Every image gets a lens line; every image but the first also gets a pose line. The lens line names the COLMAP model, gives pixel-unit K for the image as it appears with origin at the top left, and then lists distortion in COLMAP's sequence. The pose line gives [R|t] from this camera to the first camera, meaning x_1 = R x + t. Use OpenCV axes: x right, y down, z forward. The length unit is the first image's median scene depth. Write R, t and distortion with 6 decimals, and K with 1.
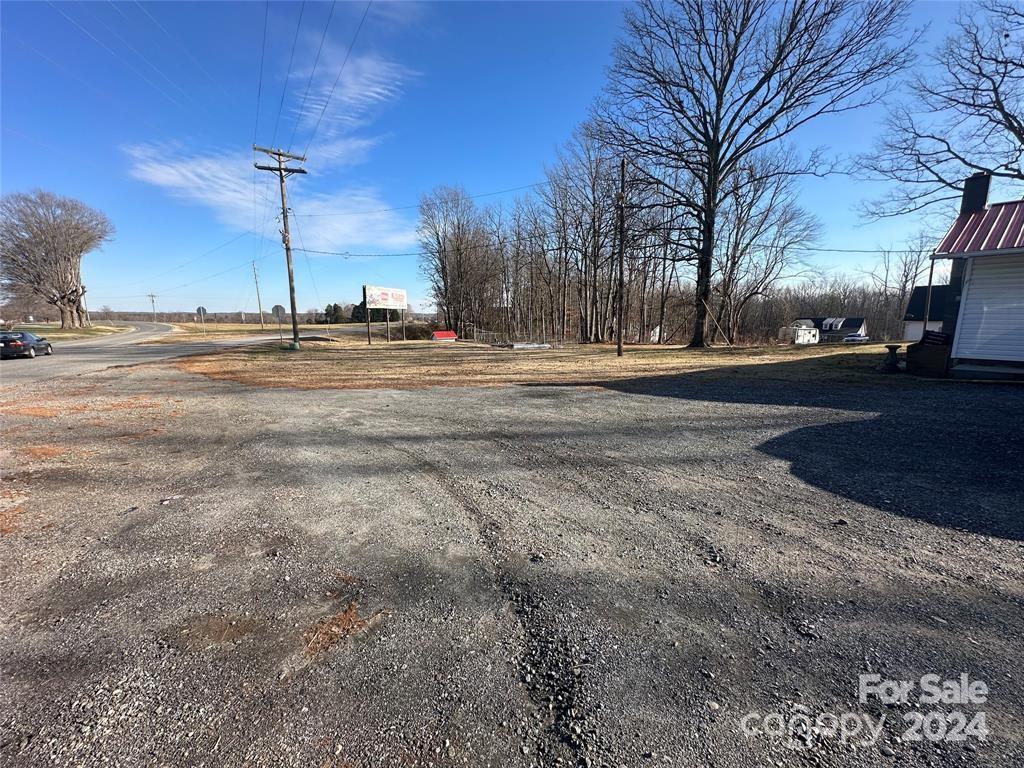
lens RADIAL K [[406.1, 0, 508.3], [0, 406.1, 387.5], [0, 0, 1]] dist [0.002886, 0.000587]
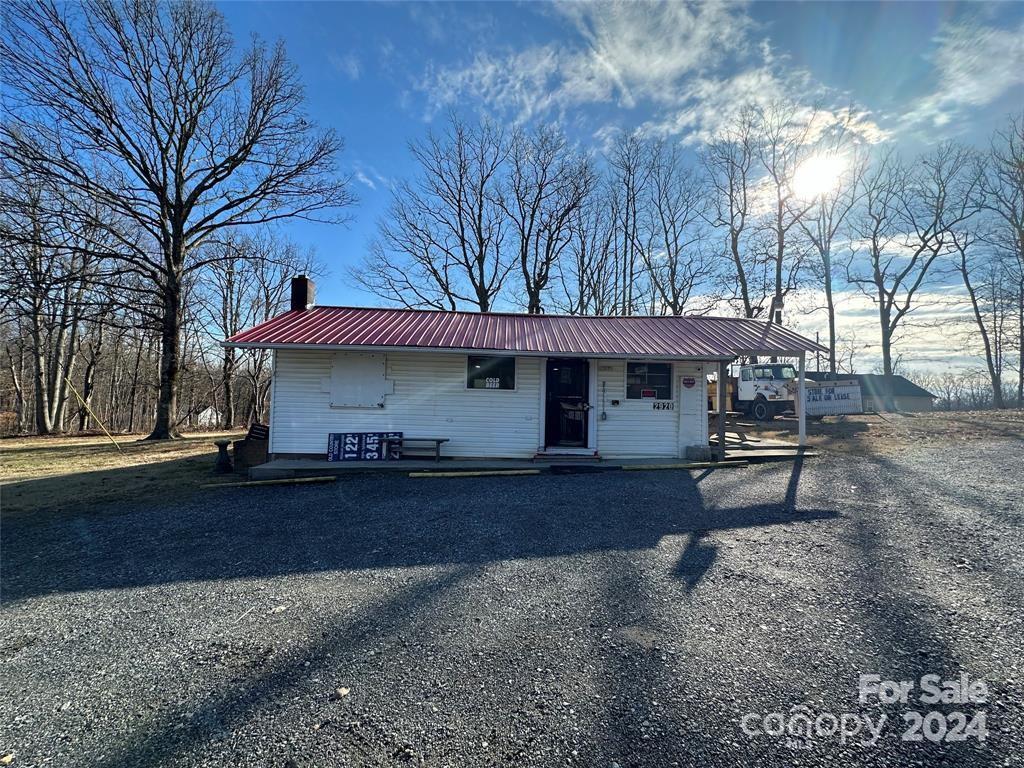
lens RADIAL K [[406.1, 0, 510.8], [0, 406.1, 392.6], [0, 0, 1]] dist [0.002886, 0.000587]
pose [[0.597292, 0.025658, 0.801613, 0.170129], [0.121500, 0.985058, -0.122061, -0.007270], [-0.792767, 0.170303, 0.585250, -0.000620]]
